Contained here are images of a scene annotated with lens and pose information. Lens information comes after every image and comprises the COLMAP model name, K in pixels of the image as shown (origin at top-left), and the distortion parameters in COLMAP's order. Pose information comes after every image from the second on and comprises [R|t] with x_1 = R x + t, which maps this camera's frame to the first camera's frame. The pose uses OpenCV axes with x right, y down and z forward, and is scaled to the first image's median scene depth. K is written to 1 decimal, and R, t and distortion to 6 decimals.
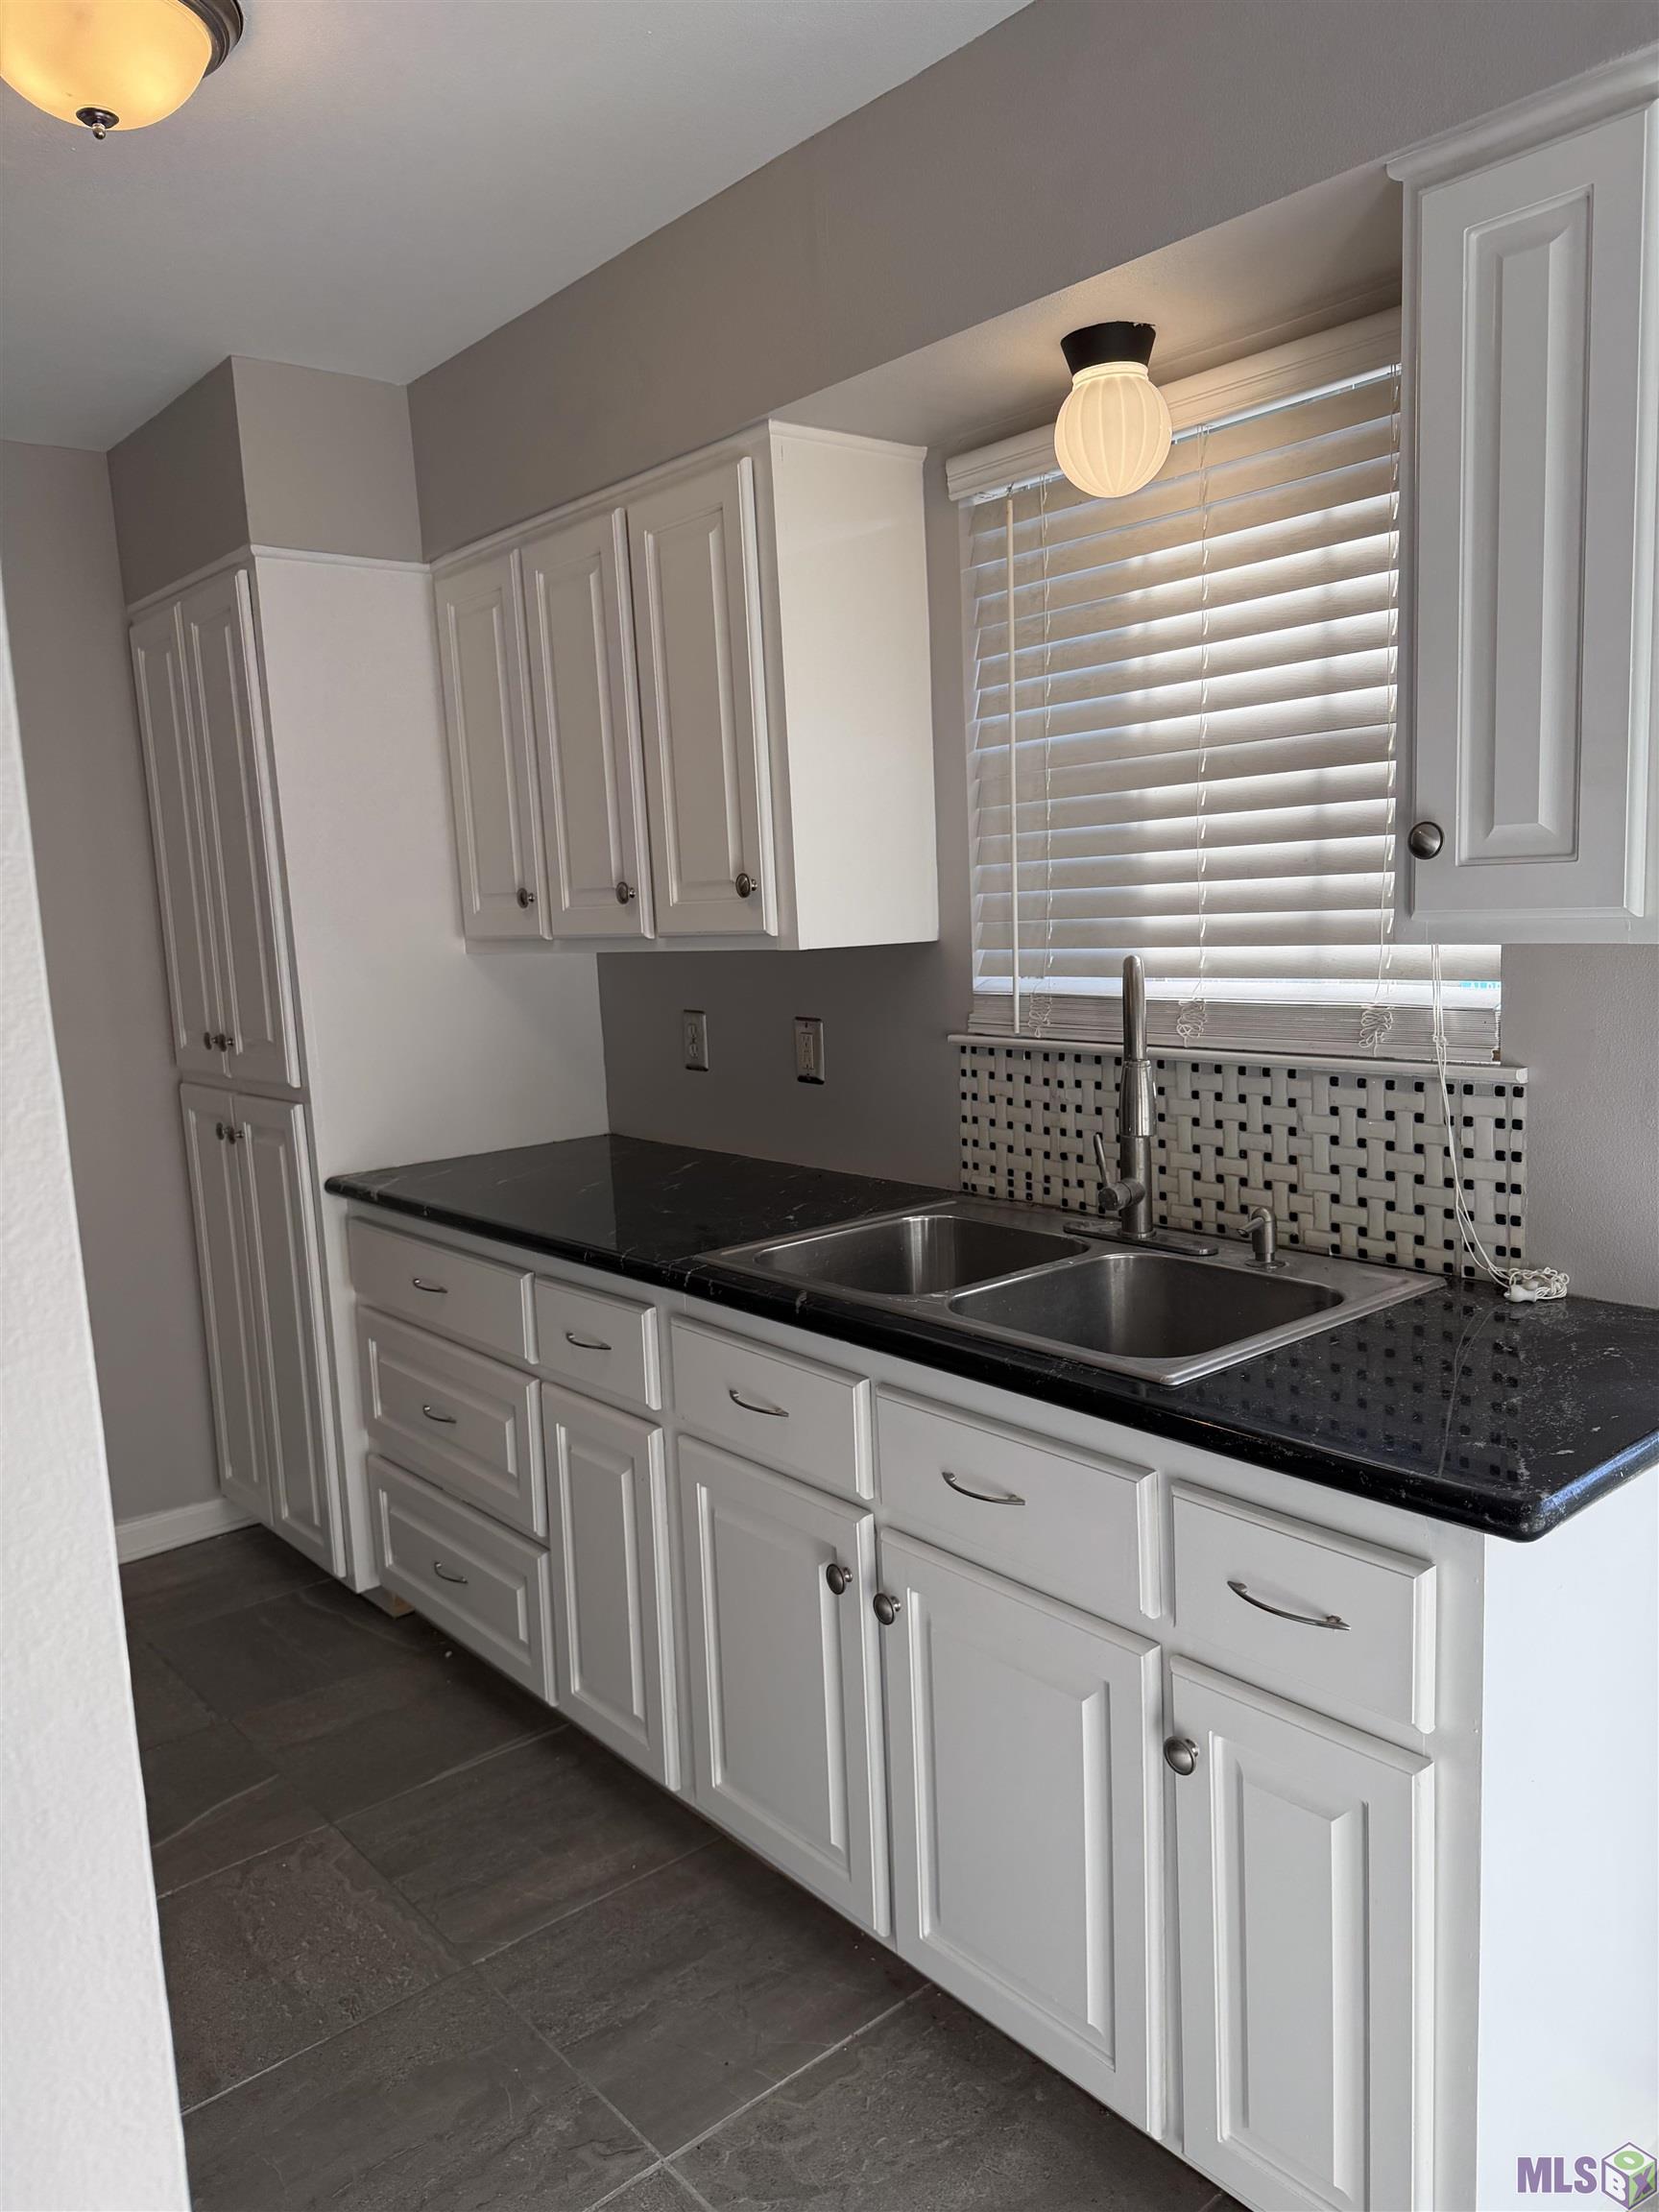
lens RADIAL K [[1540.4, 0, 829.5], [0, 1540.4, 1106.0], [0, 0, 1]] dist [0.056697, -0.062157]
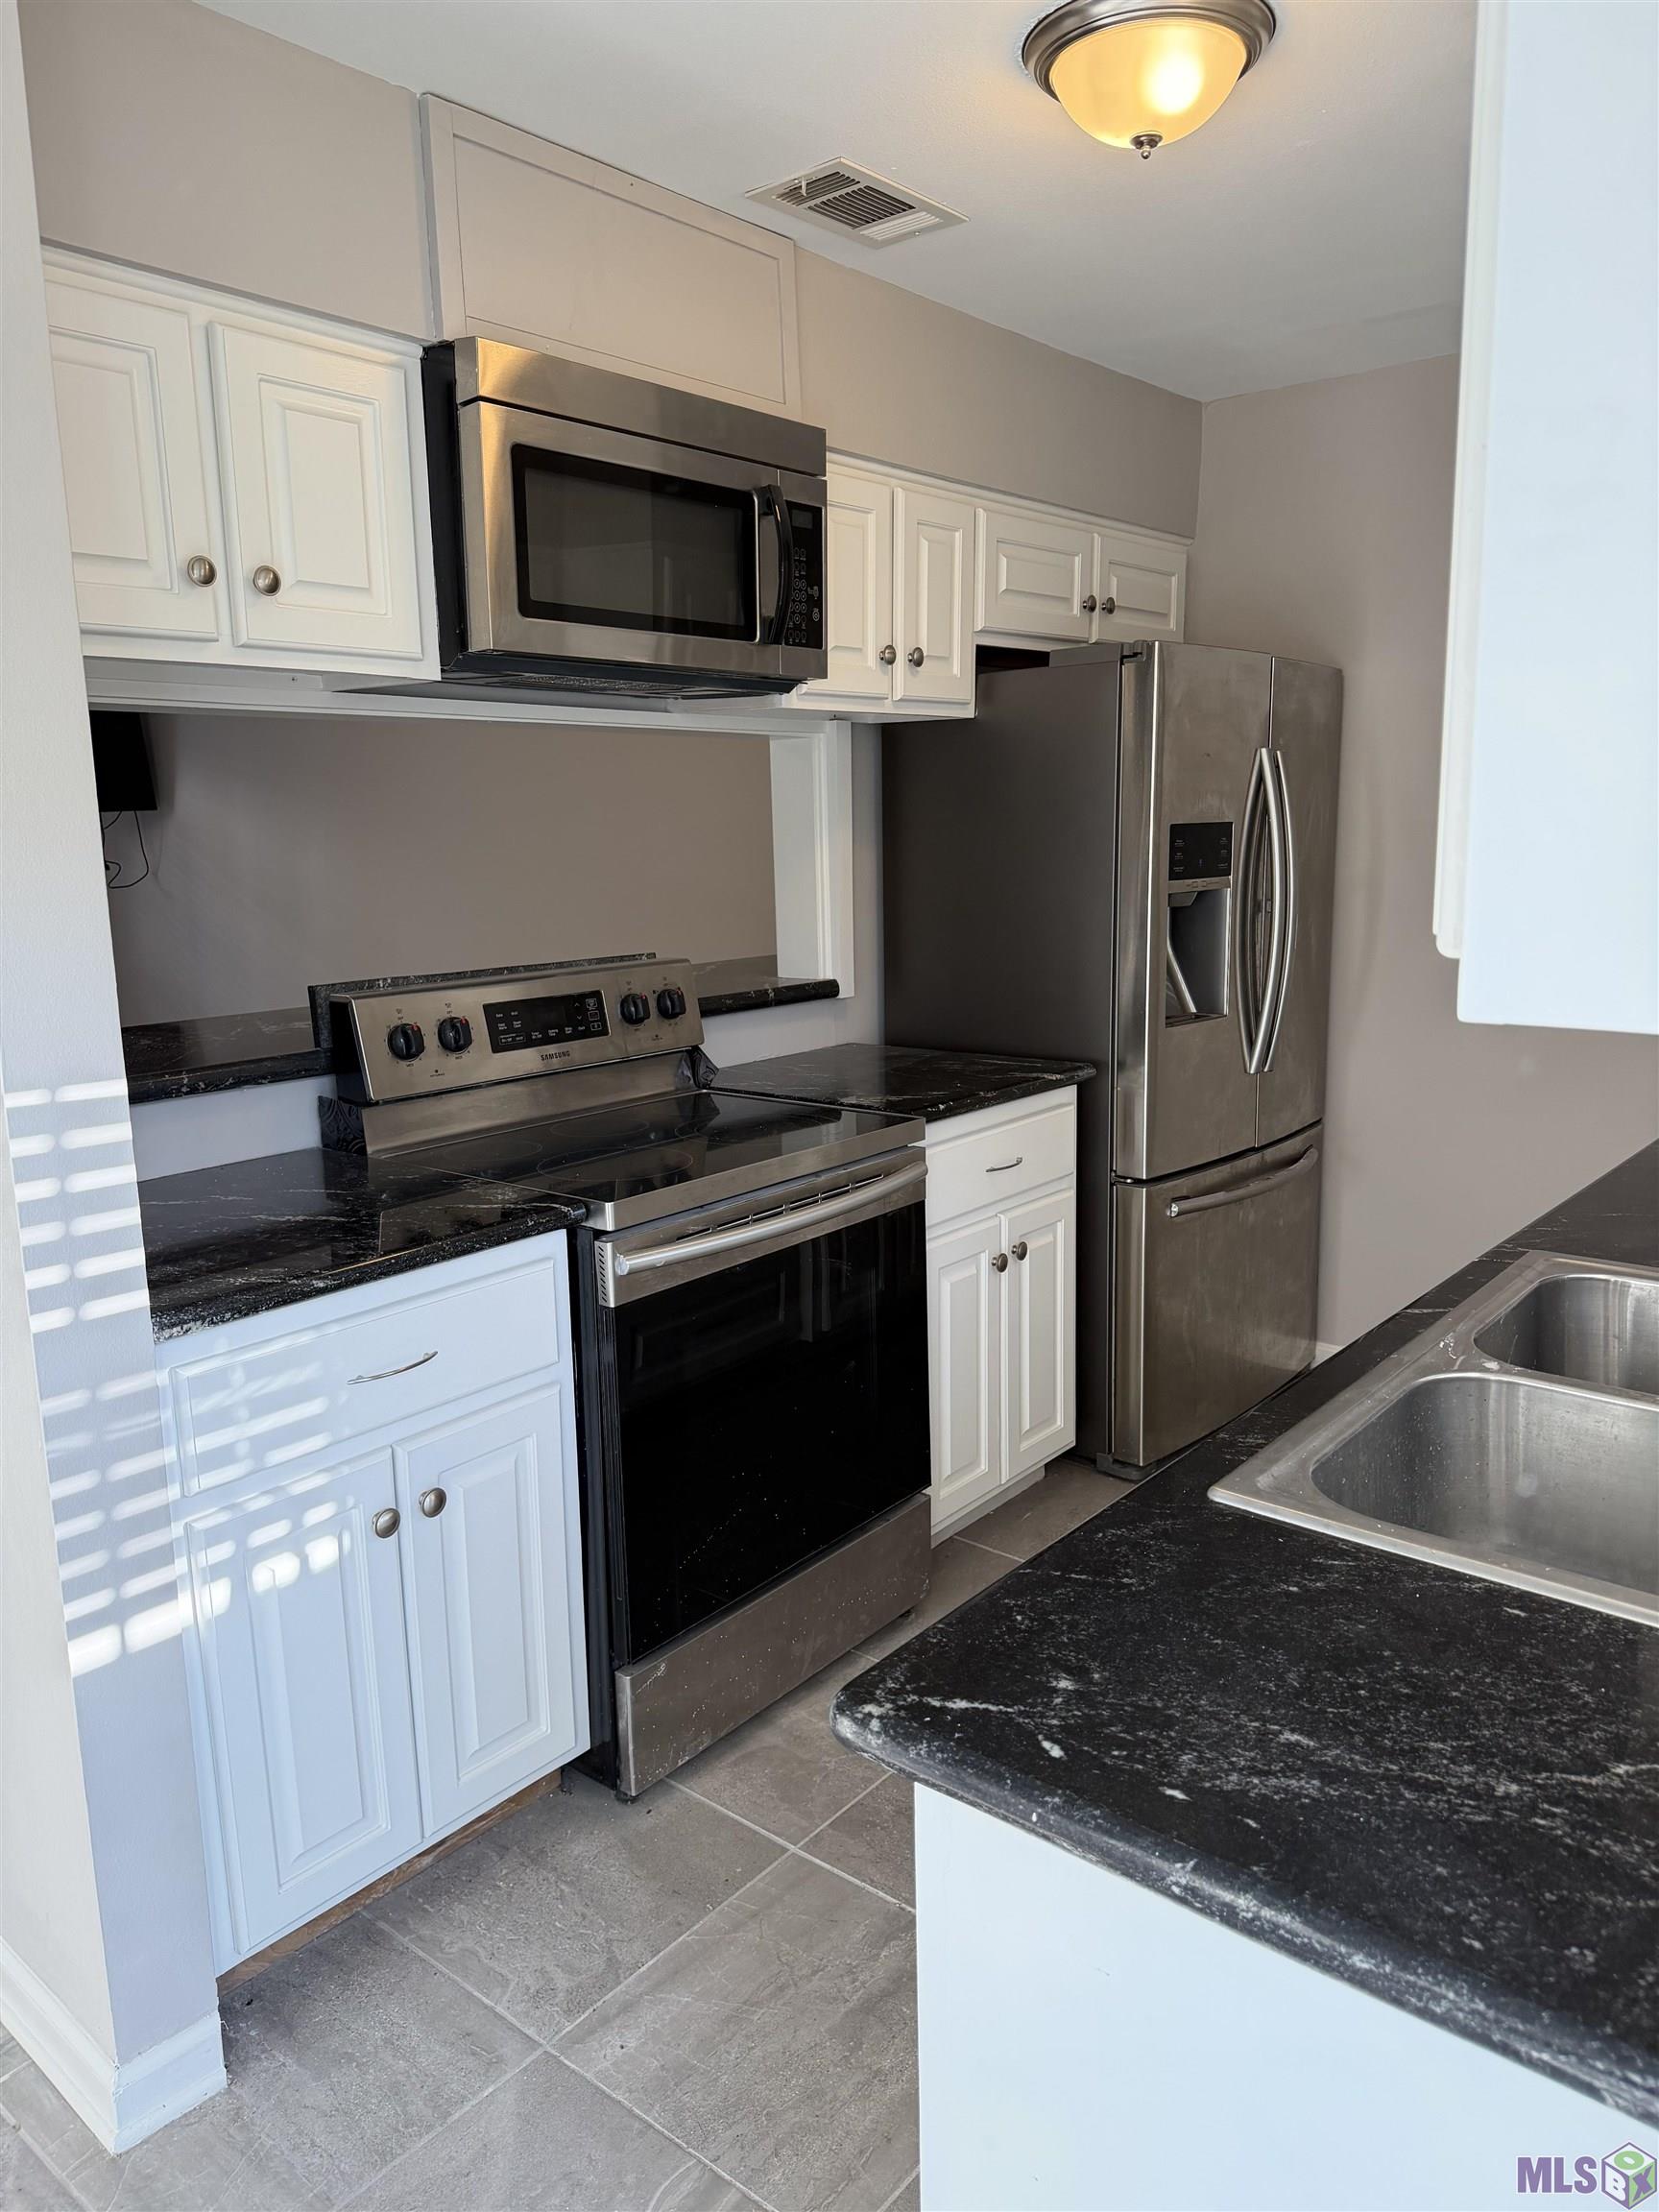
lens RADIAL K [[1565.1, 0, 829.5], [0, 1565.1, 1106.0], [0, 0, 1]] dist [0.017572, 0.001480]
pose [[0.174918, 0.217190, -0.960329, 0.665892], [-0.122786, 0.972564, 0.197592, -0.103598], [0.976897, 0.083352, 0.196787, 0.485422]]
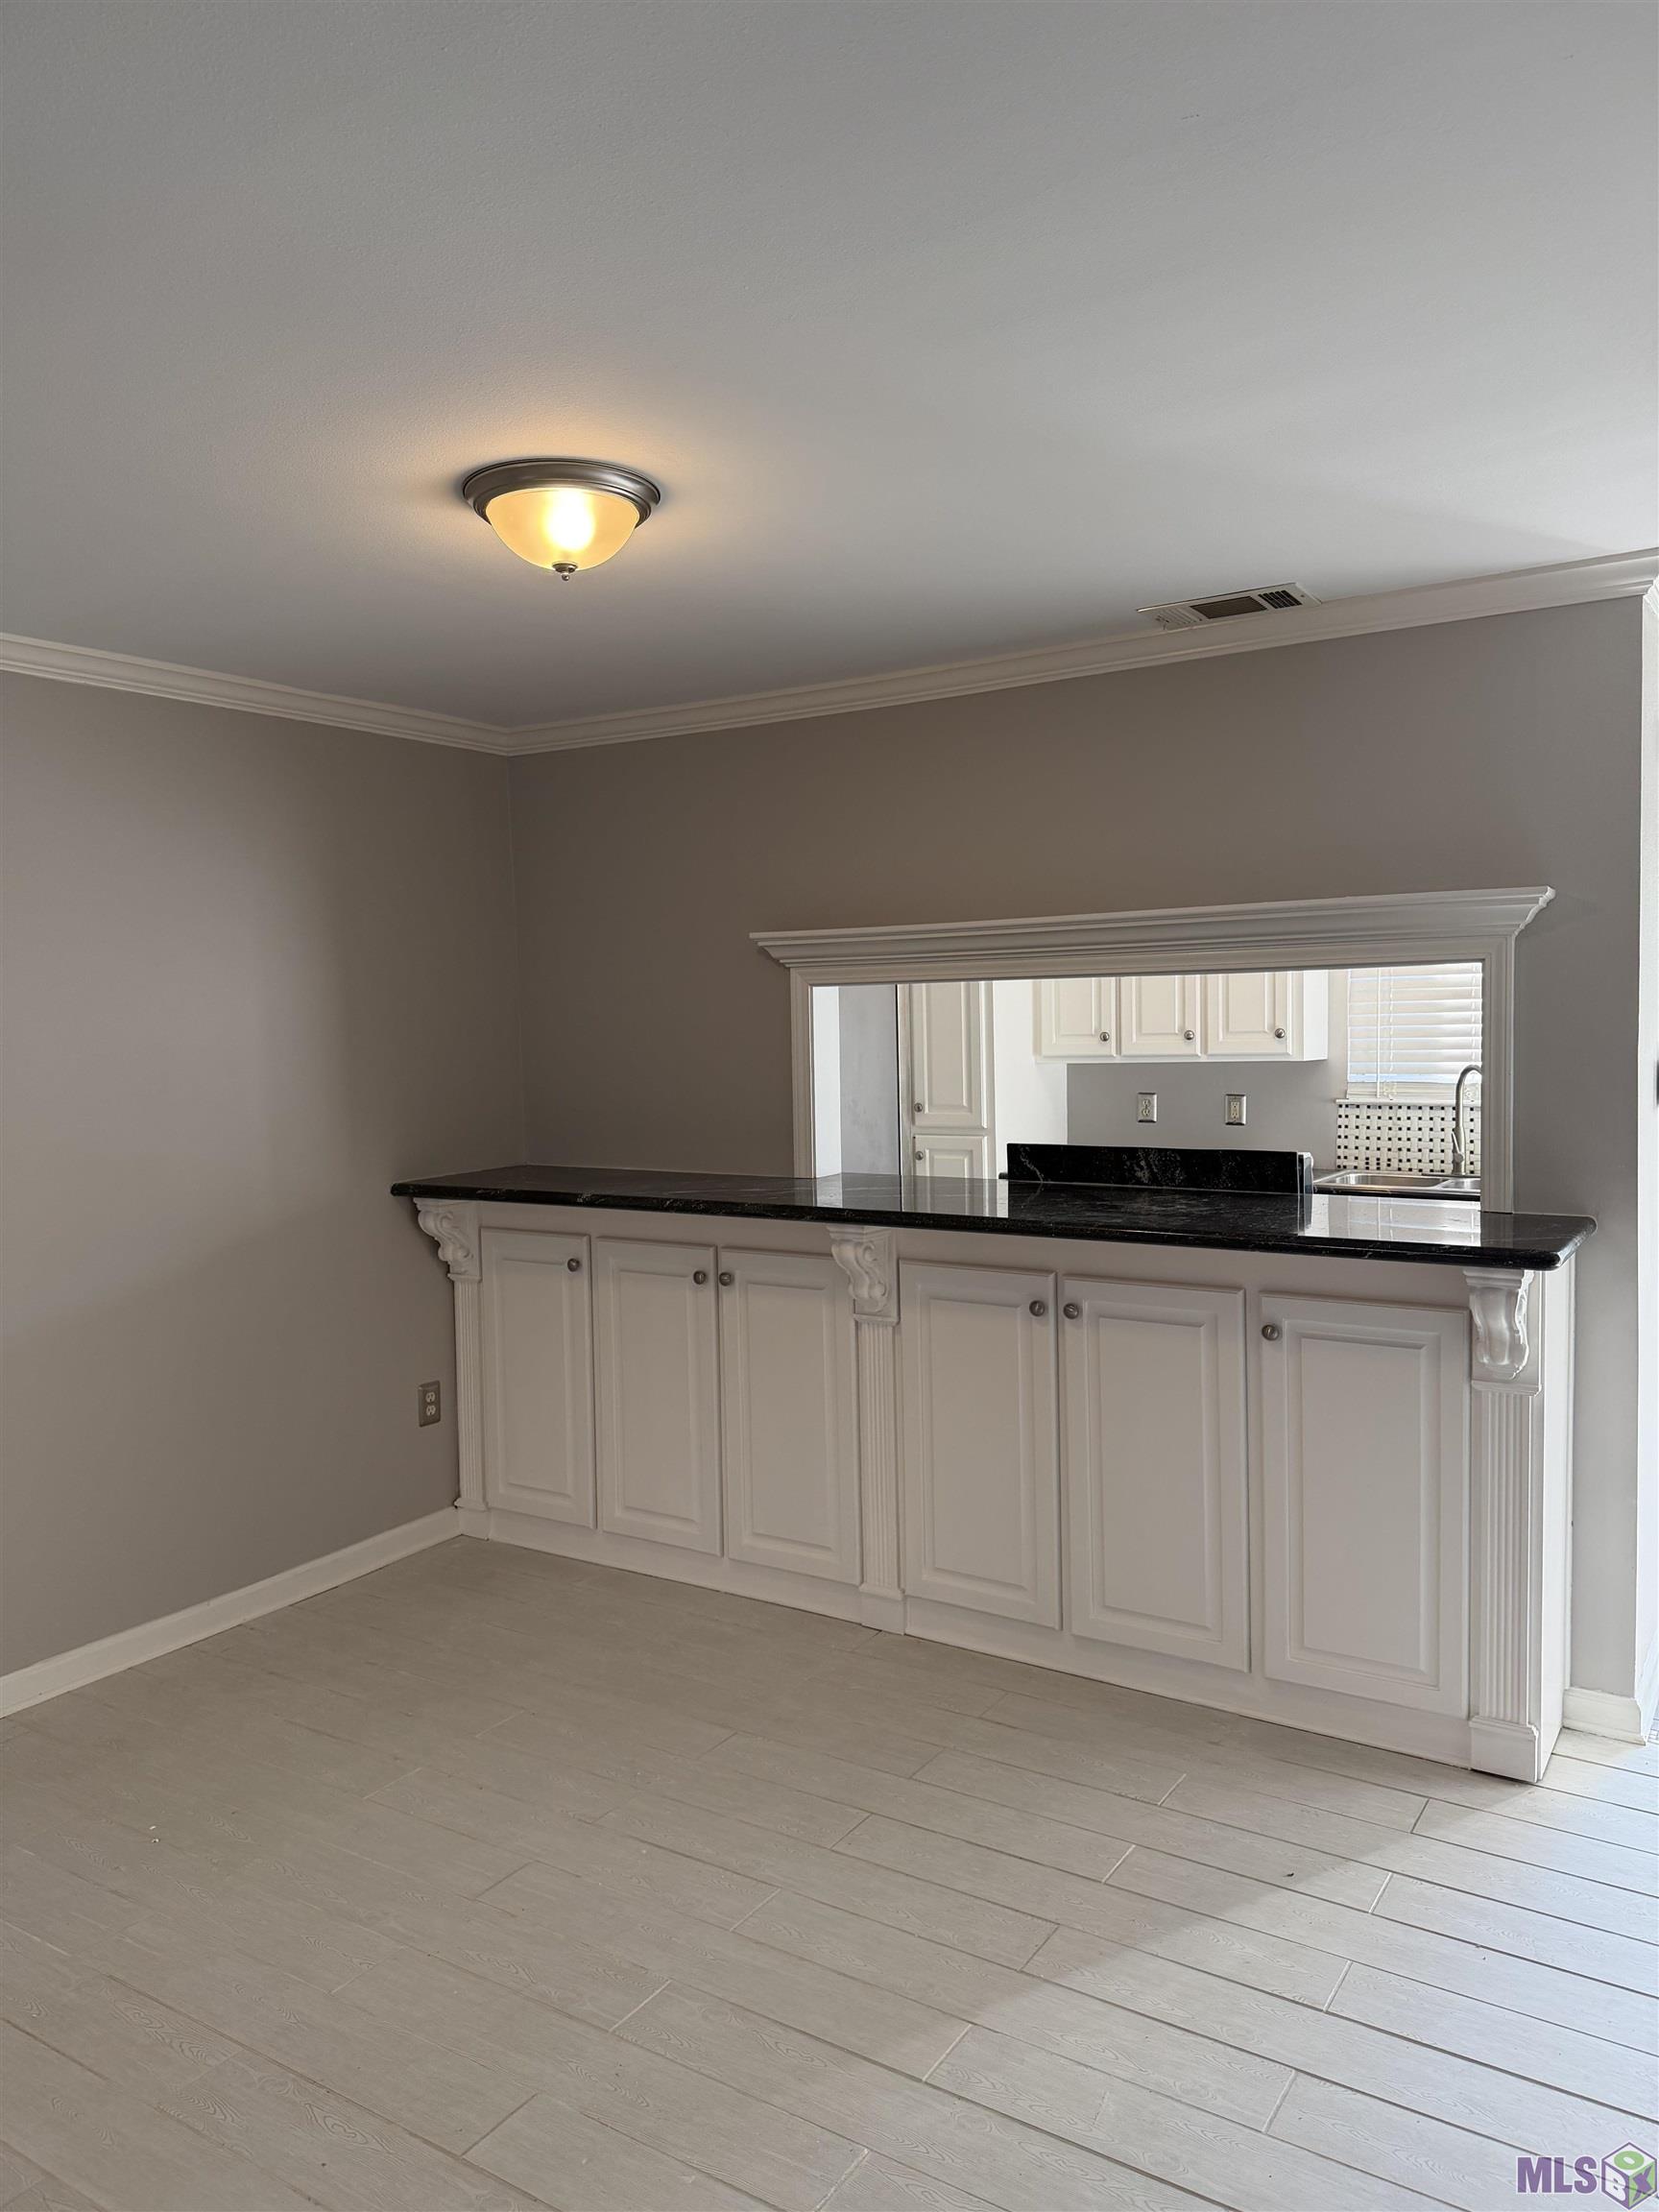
lens RADIAL K [[1540.4, 0, 829.5], [0, 1540.4, 1106.0], [0, 0, 1]] dist [0.056697, -0.062157]
pose [[0.953938, 0.017069, 0.299516, -1.627900], [0.011449, 0.995581, -0.093201, 0.207322], [-0.299784, 0.092337, 0.949528, -1.172398]]
